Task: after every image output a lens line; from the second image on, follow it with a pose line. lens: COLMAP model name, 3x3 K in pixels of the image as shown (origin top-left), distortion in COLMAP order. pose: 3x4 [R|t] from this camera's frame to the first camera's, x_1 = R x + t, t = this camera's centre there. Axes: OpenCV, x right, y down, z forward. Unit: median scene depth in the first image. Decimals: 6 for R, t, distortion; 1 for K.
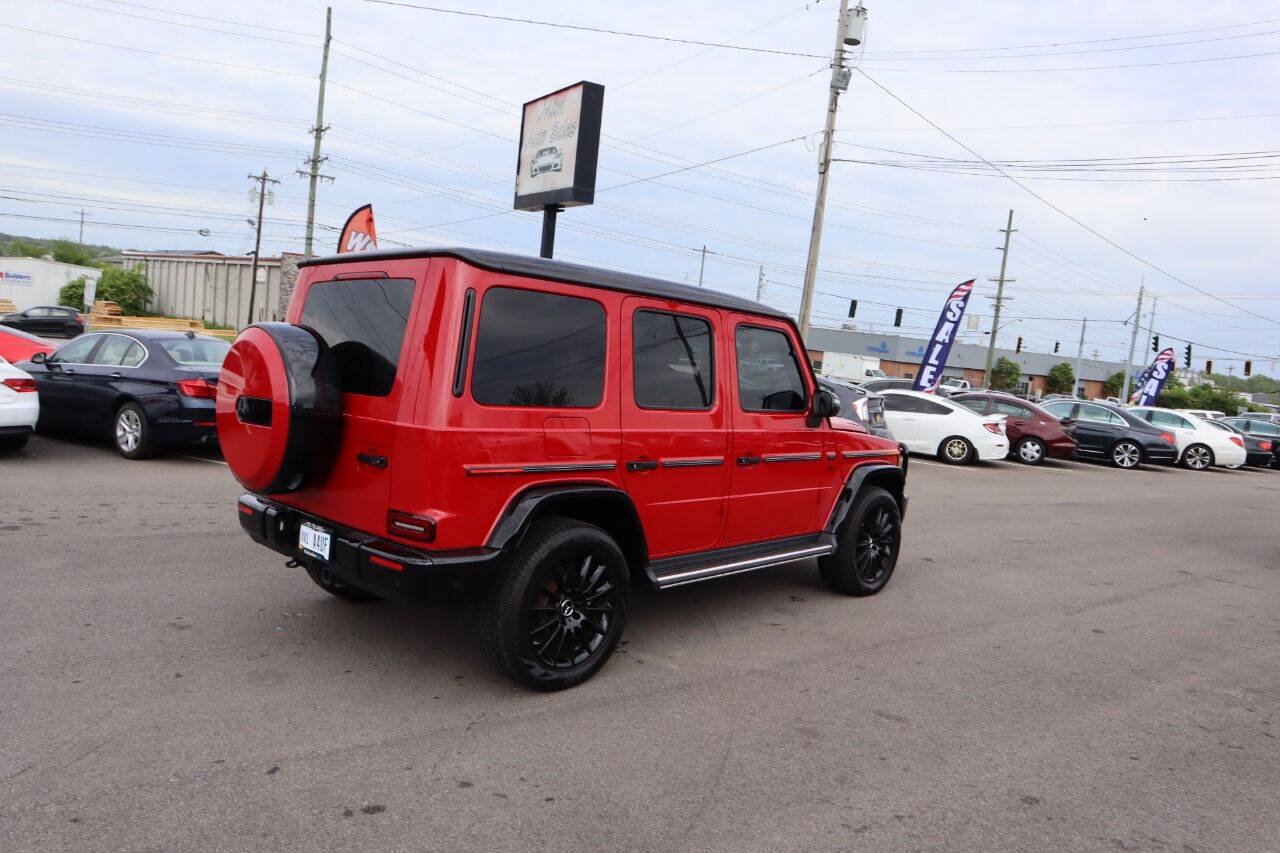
lens RADIAL K [[891.9, 0, 638.0], [0, 891.9, 432.8], [0, 0, 1]] dist [-0.120249, 0.072843]
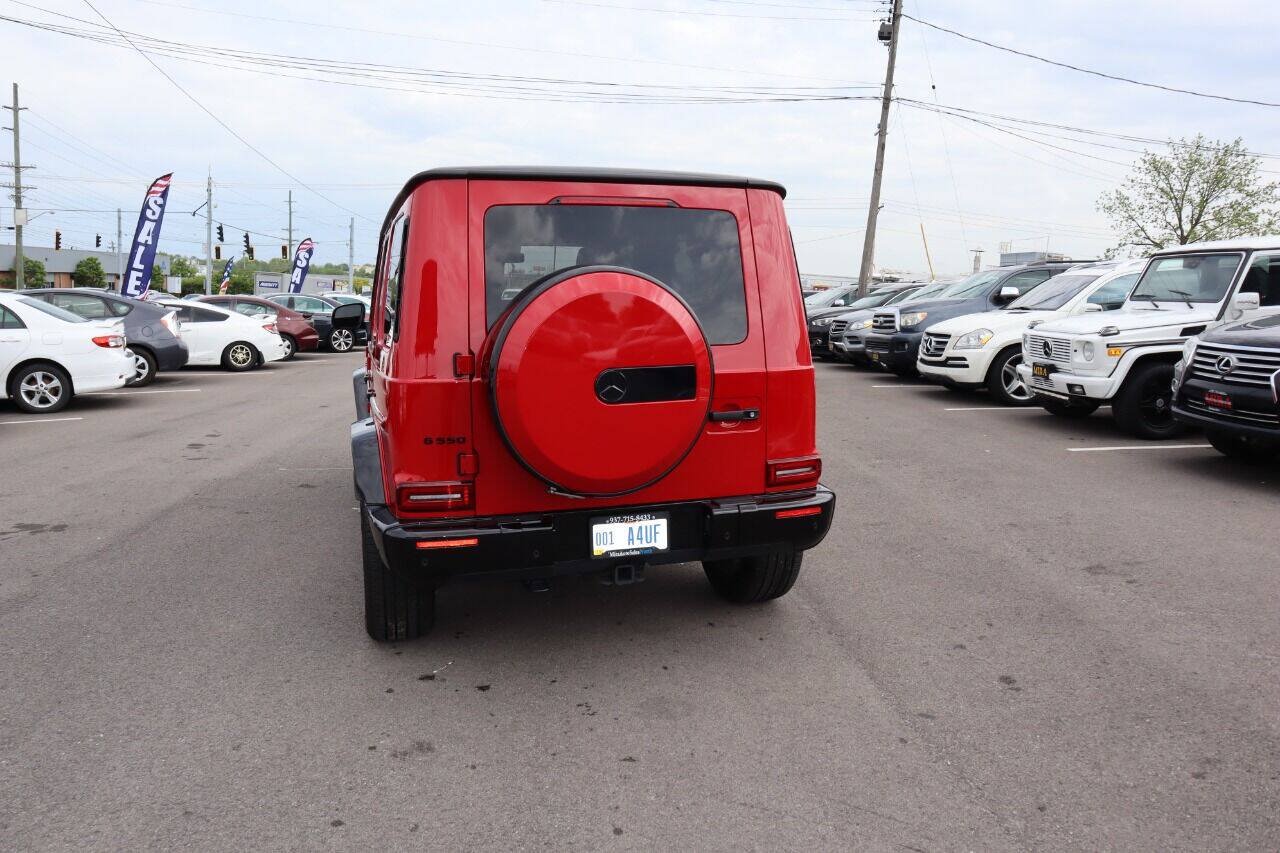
lens RADIAL K [[891.9, 0, 650.0], [0, 891.9, 418.1], [0, 0, 1]] dist [-0.120249, 0.072843]
pose [[0.489798, -0.196701, 0.849356, -0.239238], [0.102830, 0.980450, 0.167762, -0.027463], [-0.865750, 0.005170, 0.500450, 0.132183]]
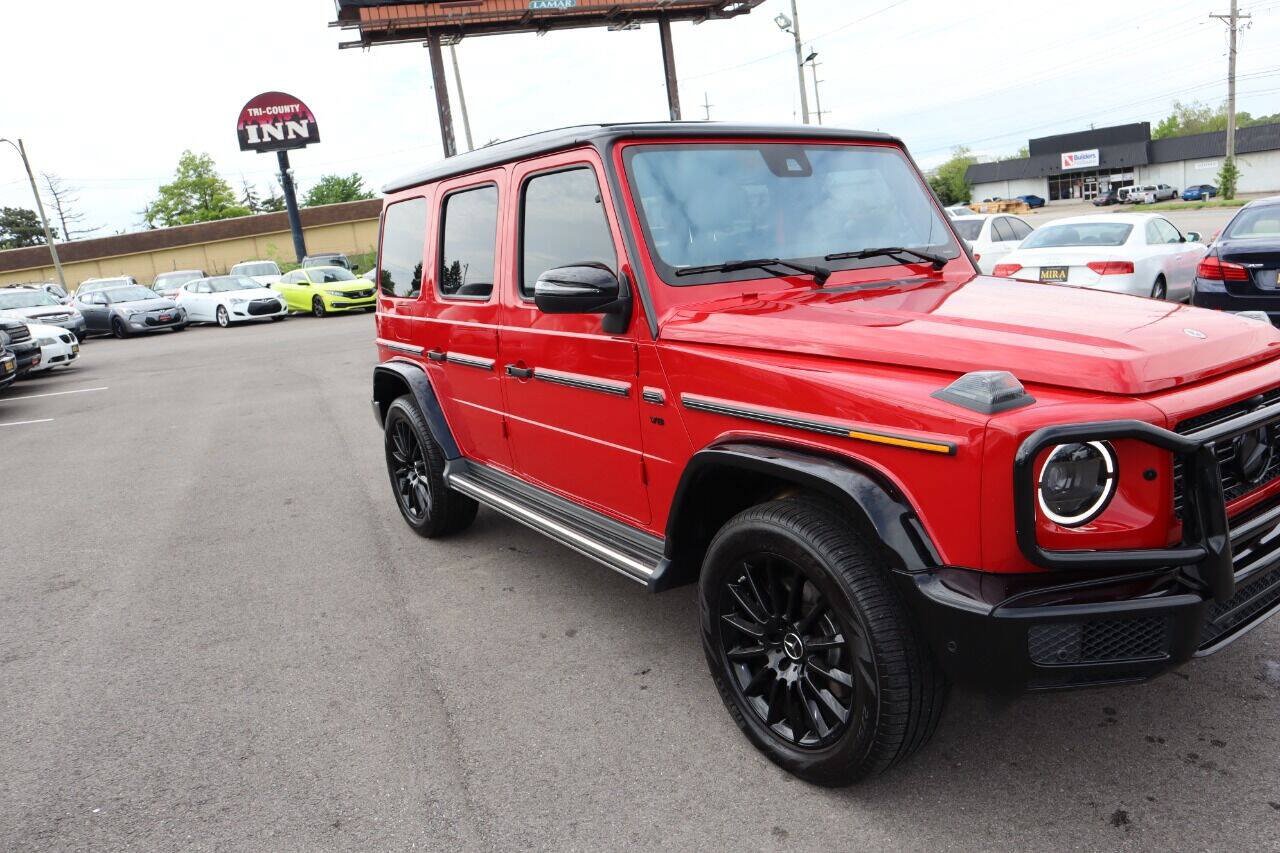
lens RADIAL K [[891.9, 0, 645.0], [0, 891.9, 433.2], [0, 0, 1]] dist [-0.120249, 0.072843]
pose [[-0.230857, 0.158069, -0.960062, 0.227209], [-0.019461, 0.985768, 0.166981, -0.011969], [0.972793, 0.057232, -0.224495, 0.361361]]
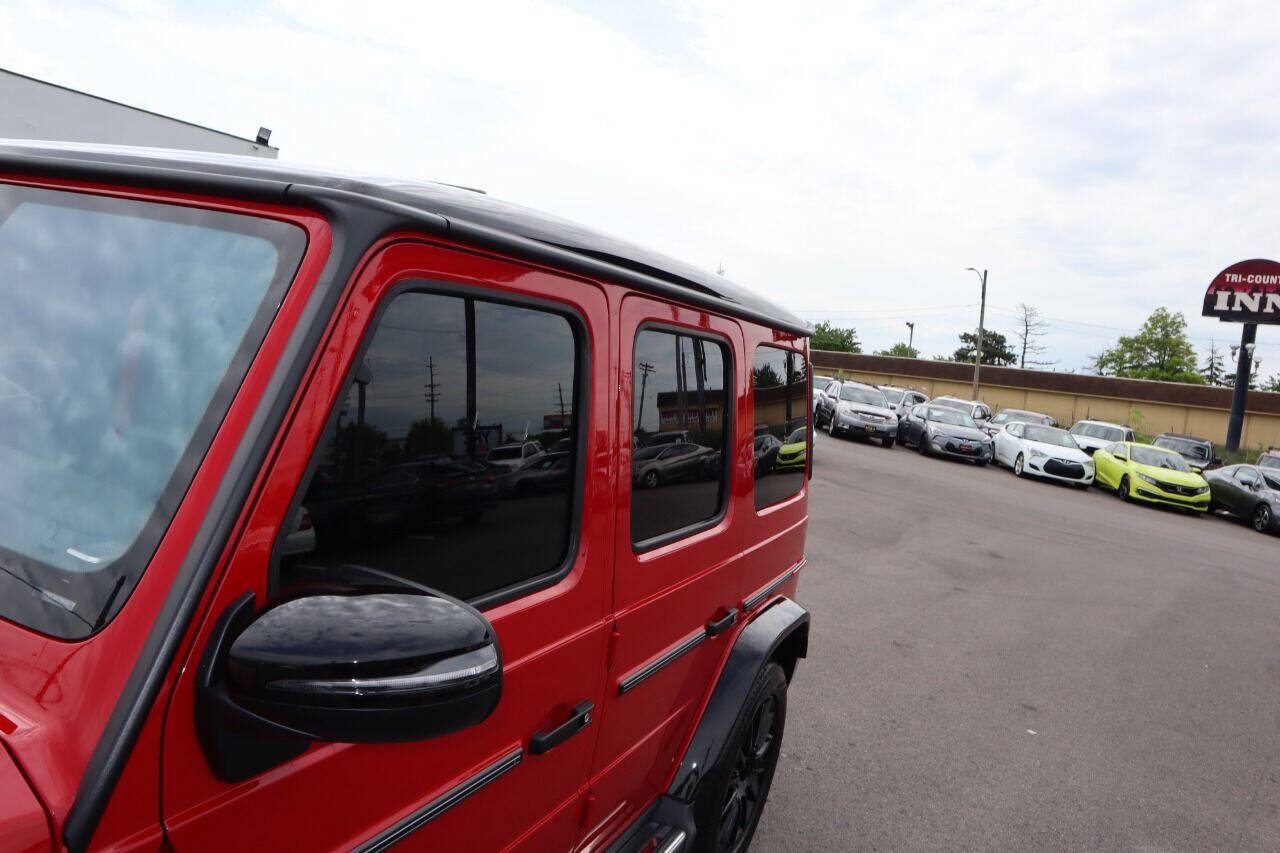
lens RADIAL K [[891.9, 0, 632.5], [0, 891.9, 432.6], [0, 0, 1]] dist [-0.120249, 0.072843]
pose [[-0.927504, -0.199438, -0.316164, -0.010622], [-0.257872, 0.953679, 0.154912, -0.048481], [0.270624, 0.225211, -0.935971, 0.437343]]
